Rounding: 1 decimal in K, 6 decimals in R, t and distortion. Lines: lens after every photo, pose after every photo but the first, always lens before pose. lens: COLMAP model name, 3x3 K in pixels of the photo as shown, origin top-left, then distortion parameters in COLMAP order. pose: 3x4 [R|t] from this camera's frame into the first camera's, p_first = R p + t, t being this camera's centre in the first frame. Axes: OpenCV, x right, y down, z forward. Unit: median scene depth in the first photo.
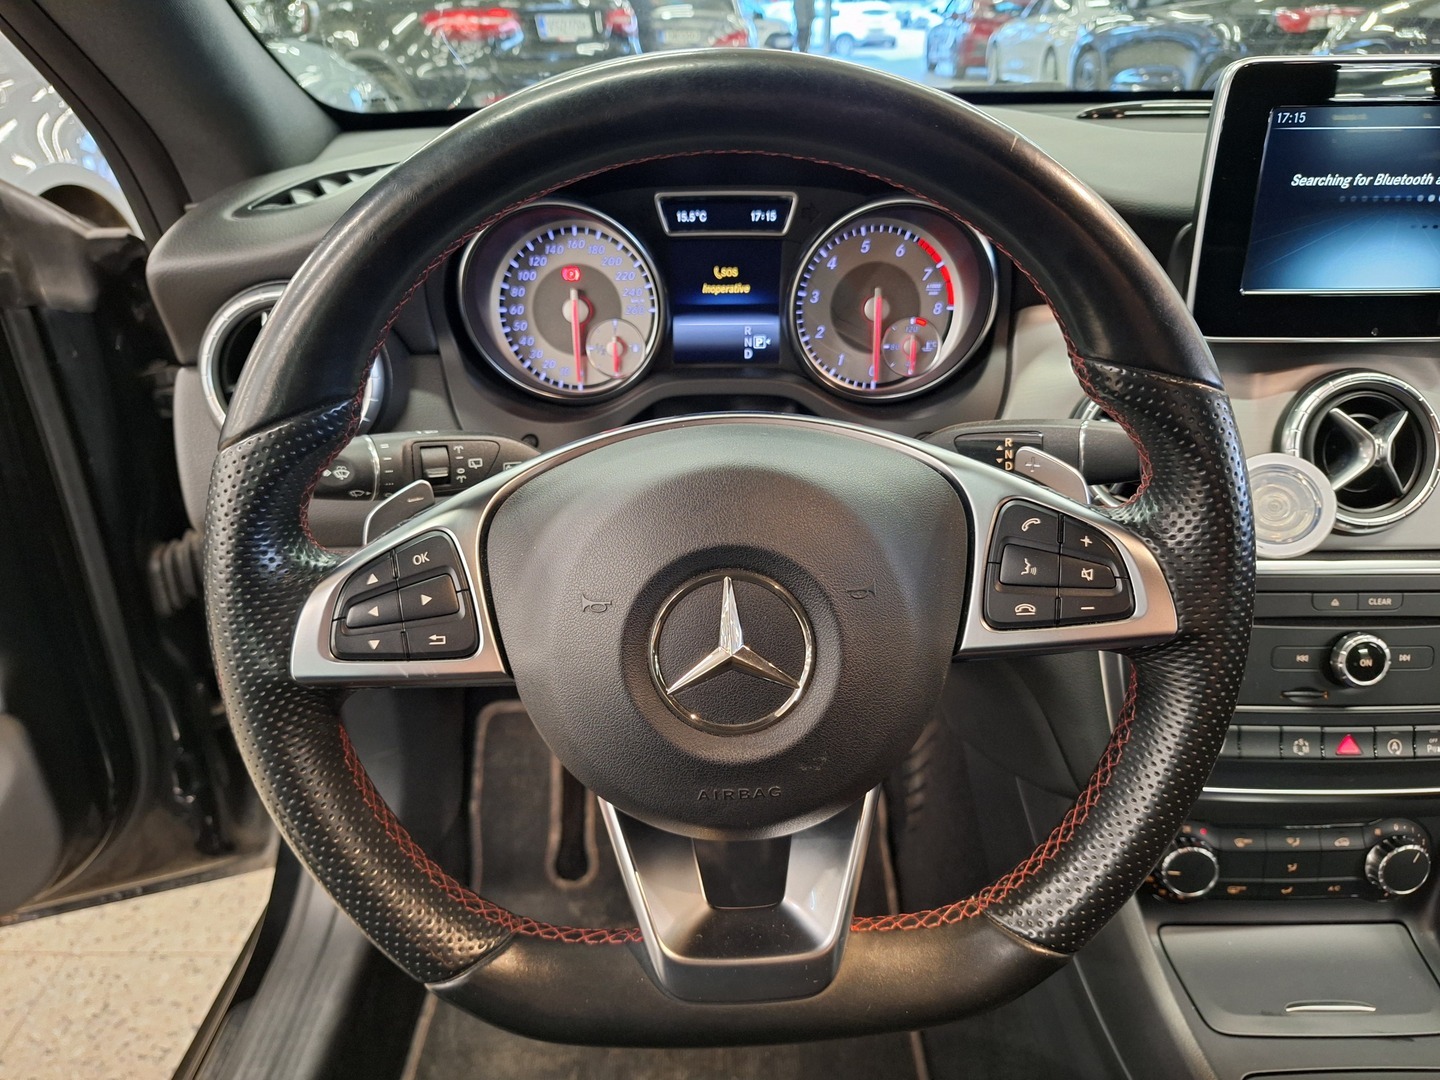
lens RADIAL K [[1035.6, 0, 692.7], [0, 1035.6, 548.0], [0, 0, 1]] dist [0.074692, -0.070614]
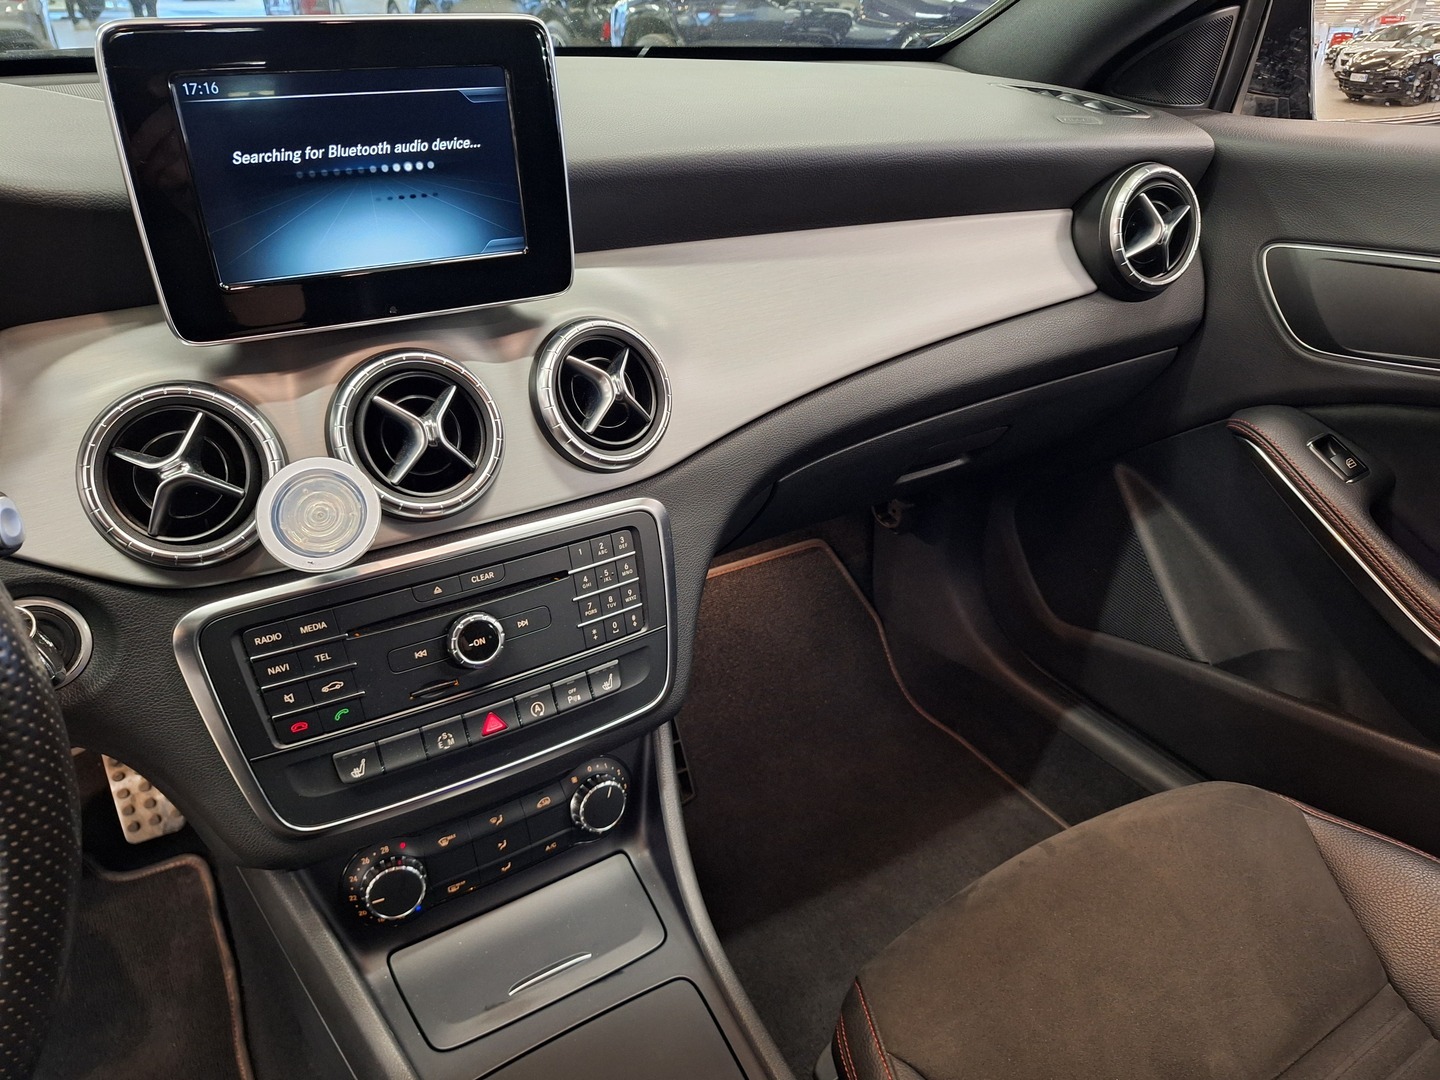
lens RADIAL K [[1027.3, 0, 720.0], [0, 1027.3, 540.0], [0, 0, 1]] dist [0.065876, -0.082780]
pose [[0.855769, -0.238962, 0.458864, 0.395365], [0.223979, 0.970634, 0.087762, -0.017814], [-0.466361, 0.027672, 0.884162, 0.034221]]
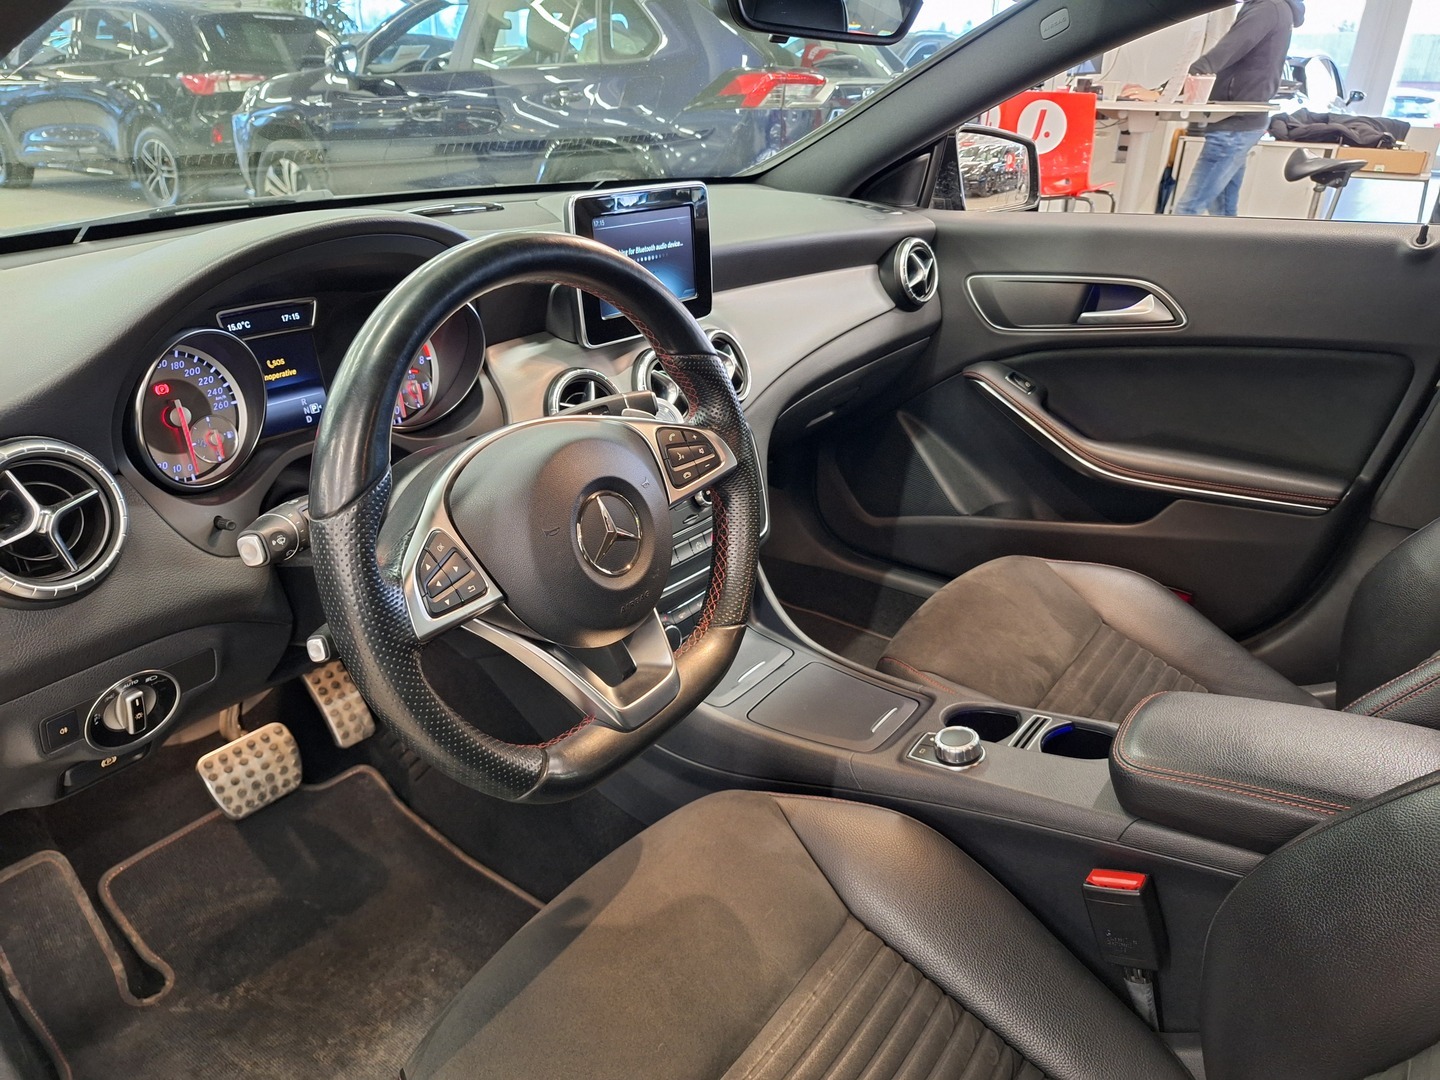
lens RADIAL K [[1027.3, 0, 720.0], [0, 1027.3, 540.0], [0, 0, 1]] dist [0.065876, -0.082780]
pose [[0.593742, -0.316452, 0.739817, -0.743236], [0.347183, 0.930185, 0.119248, -0.025433], [-0.725903, 0.186049, 0.662156, -0.237389]]
